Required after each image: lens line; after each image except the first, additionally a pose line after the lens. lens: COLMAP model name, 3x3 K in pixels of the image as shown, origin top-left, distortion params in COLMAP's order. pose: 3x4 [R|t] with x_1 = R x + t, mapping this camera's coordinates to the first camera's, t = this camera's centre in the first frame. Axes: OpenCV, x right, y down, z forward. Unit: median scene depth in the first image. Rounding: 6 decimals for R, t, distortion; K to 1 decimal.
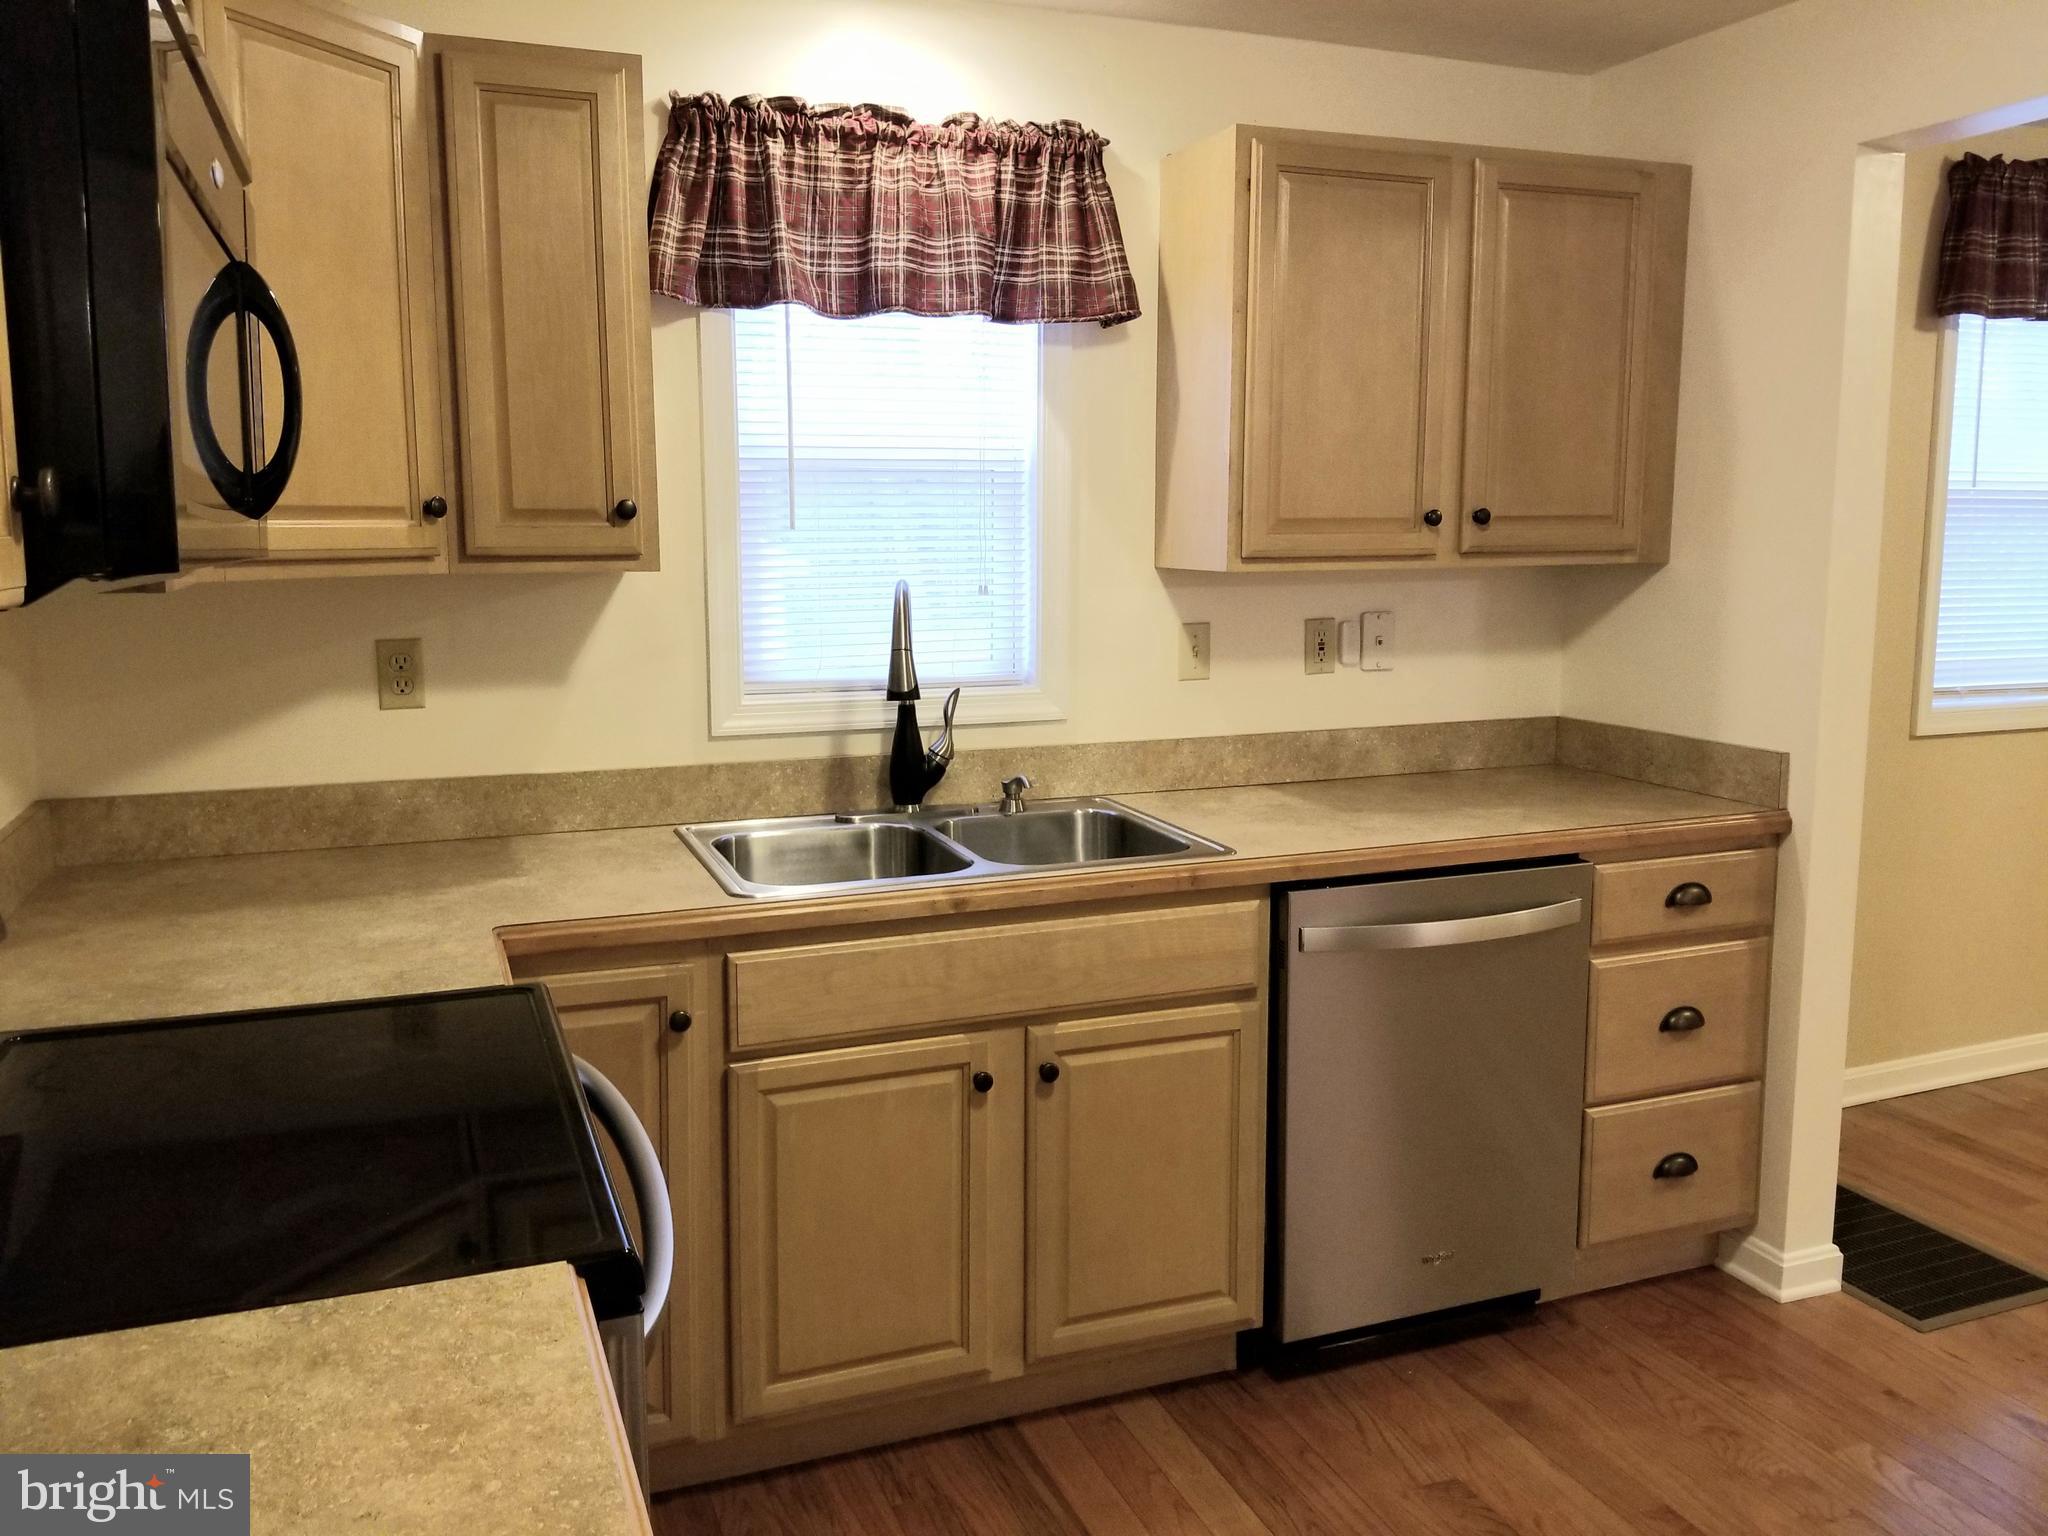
lens RADIAL K [[1595.8, 0, 1023.9], [0, 1595.8, 721.0], [0, 0, 1]] dist [0.085234, -0.143783]
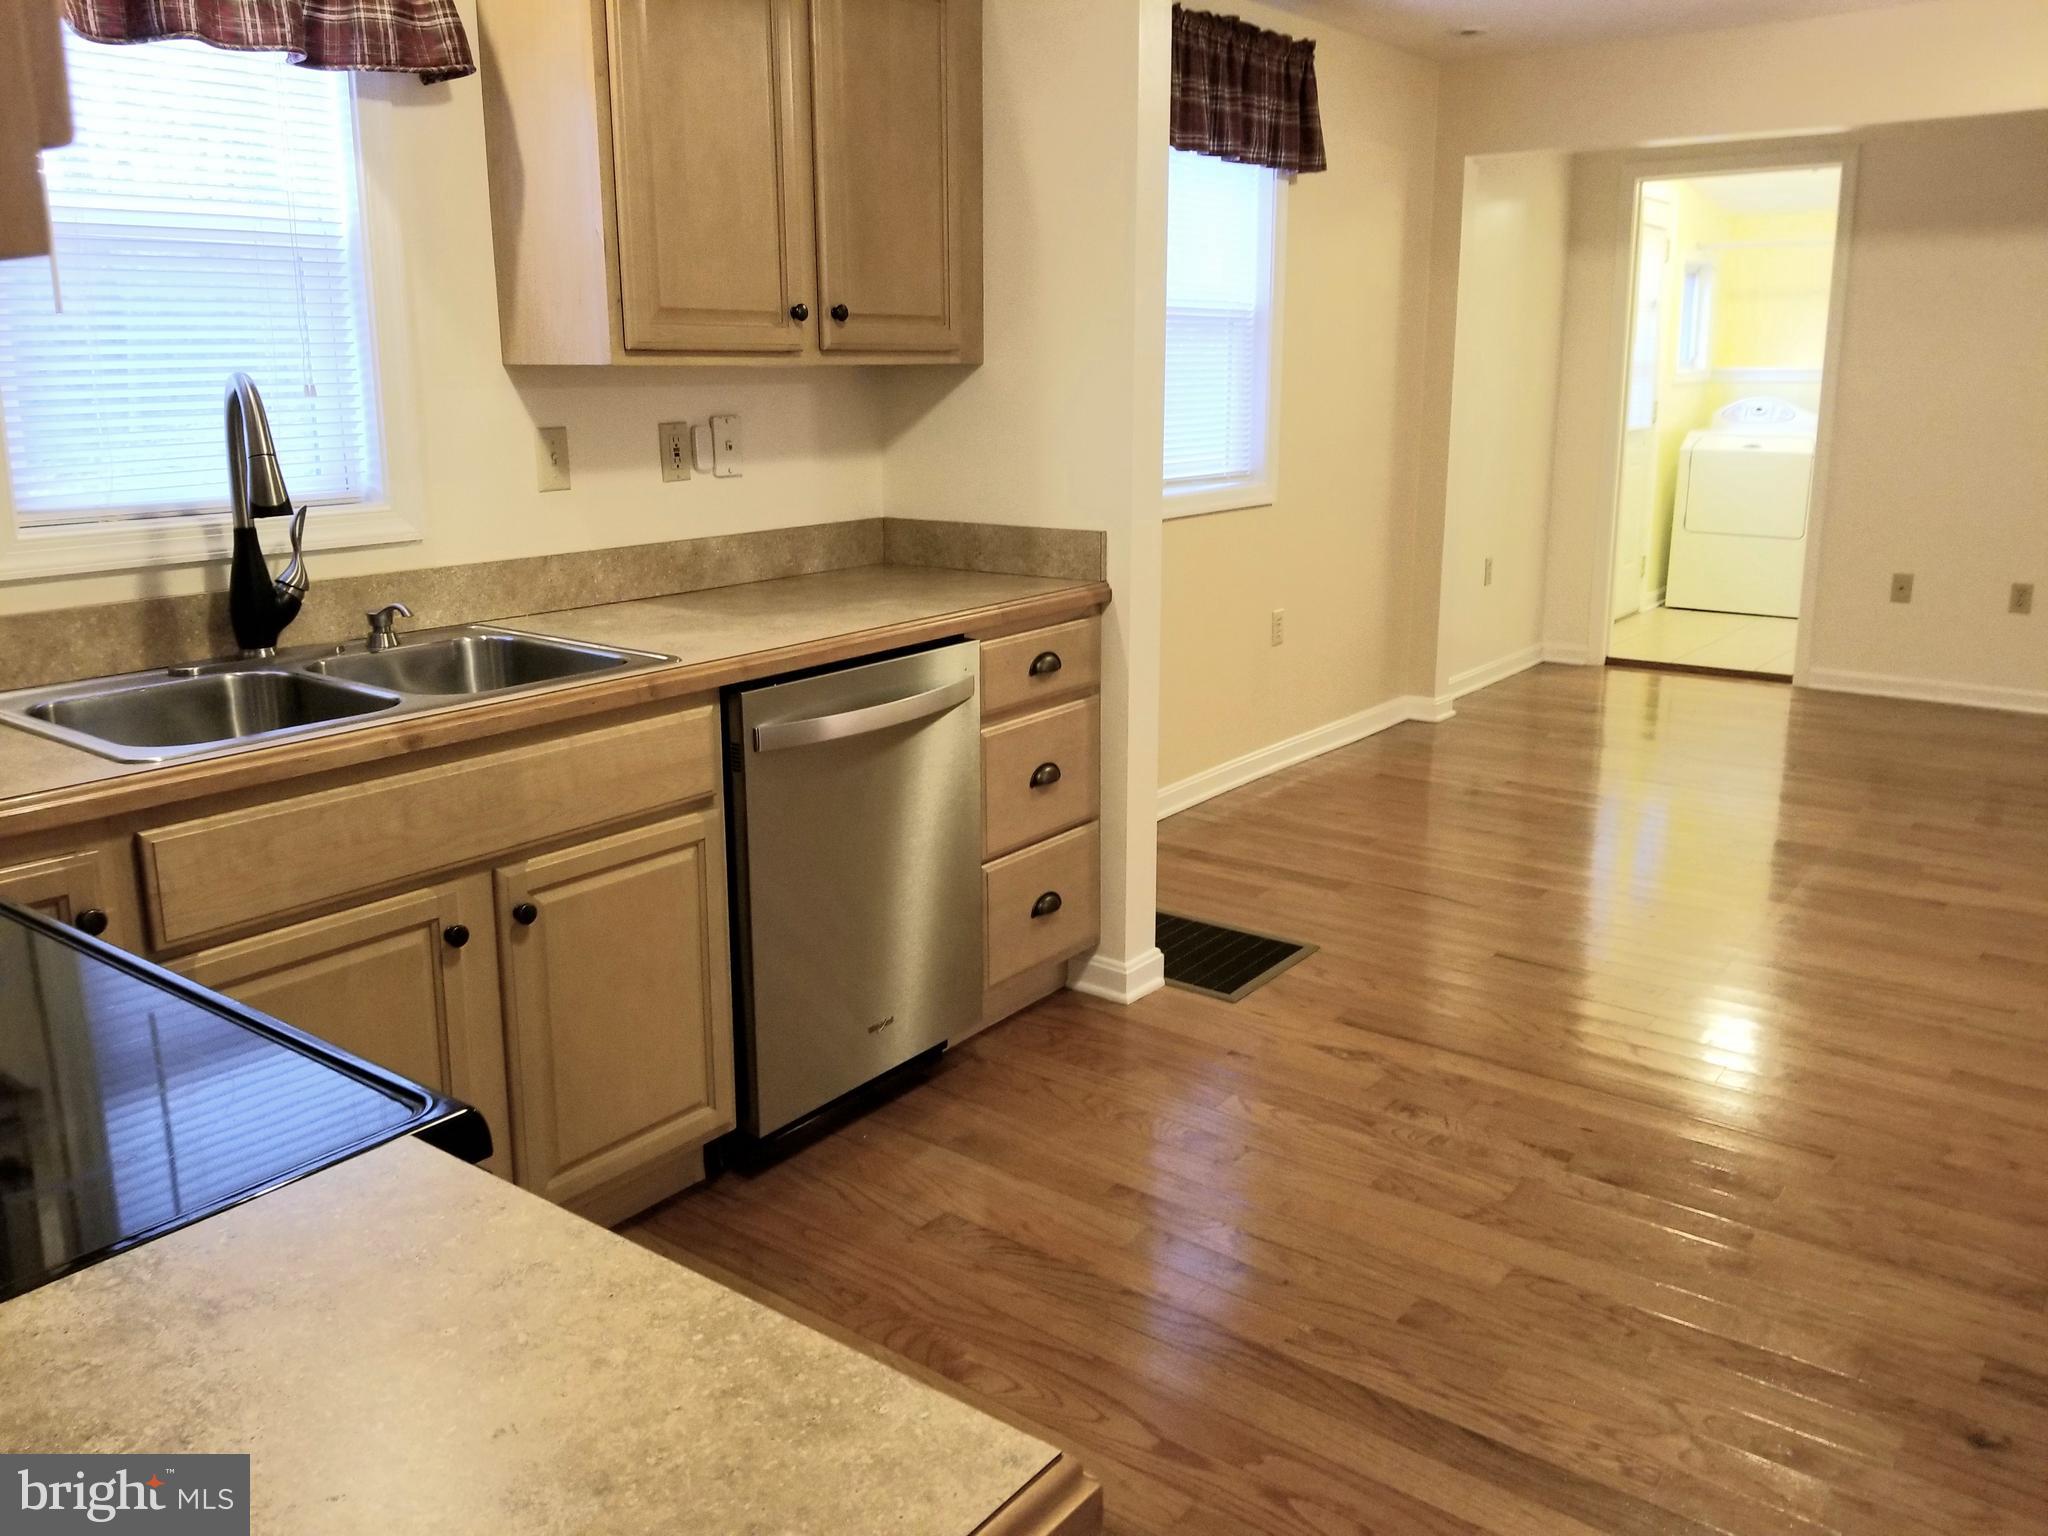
lens RADIAL K [[1595.8, 0, 1023.9], [0, 1595.8, 721.0], [0, 0, 1]] dist [0.085234, -0.143783]
pose [[0.853693, -0.116801, 0.507510, -0.164534], [0.069277, 0.991333, 0.111618, 0.023292], [-0.516149, -0.060129, 0.854386, 0.063545]]
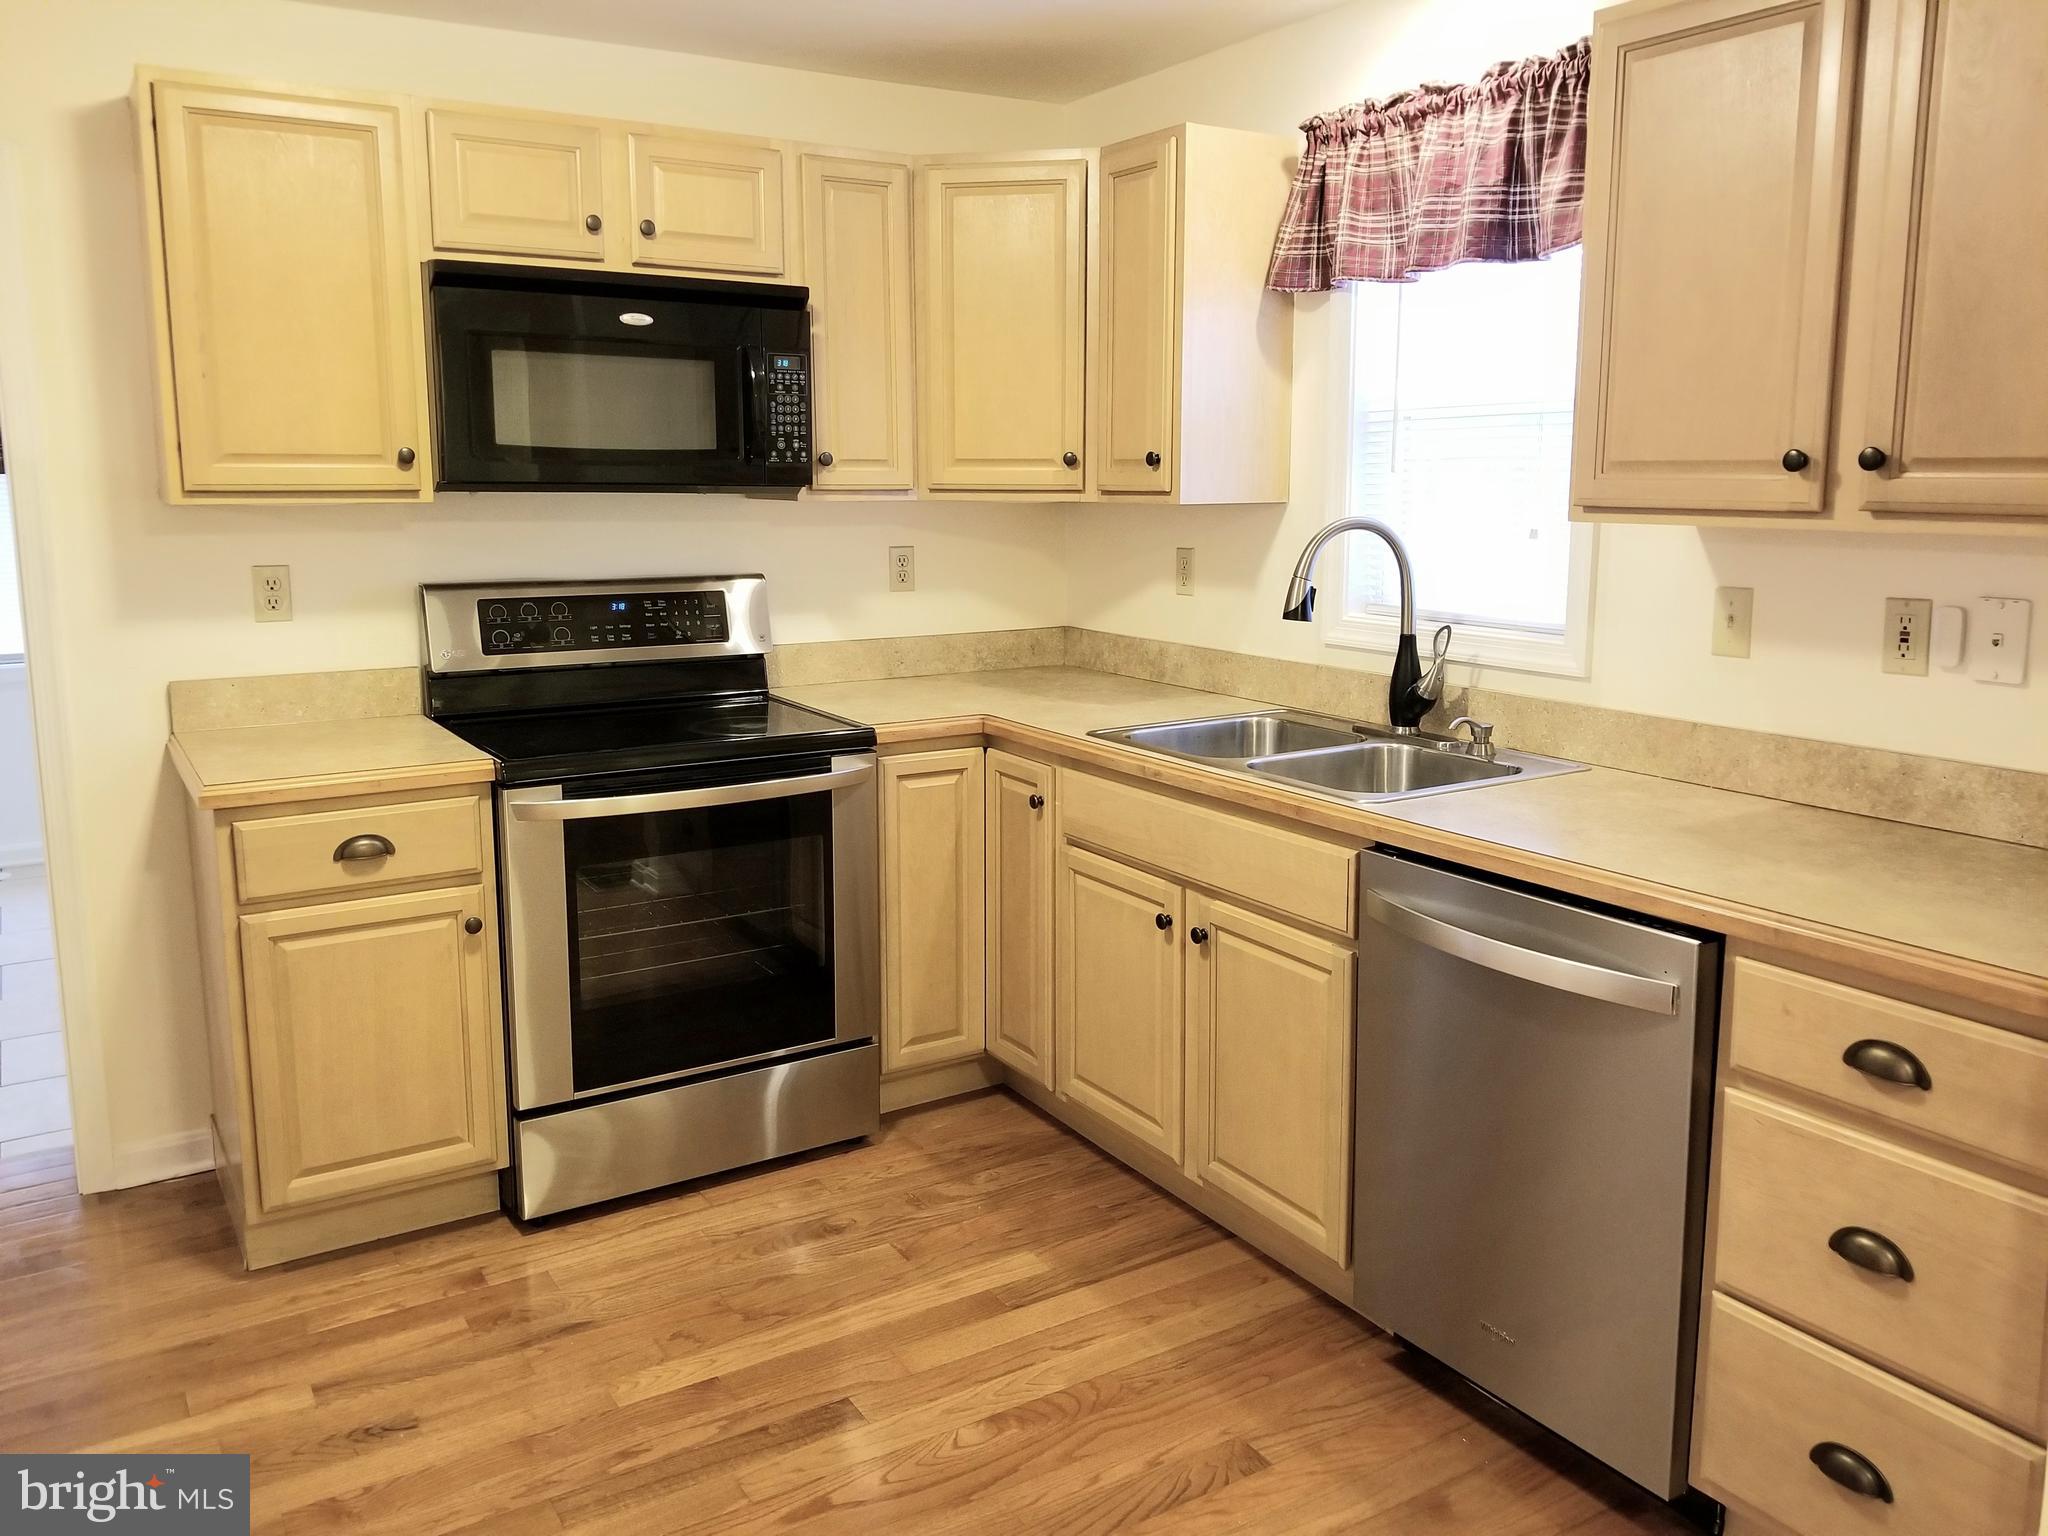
lens RADIAL K [[1595.8, 0, 1023.9], [0, 1595.8, 721.0], [0, 0, 1]] dist [0.085234, -0.143783]
pose [[0.180902, 0.155958, -0.971057, 0.943094], [-0.120234, 0.983448, 0.135549, -0.068462], [0.976124, 0.092233, 0.196660, 0.531131]]
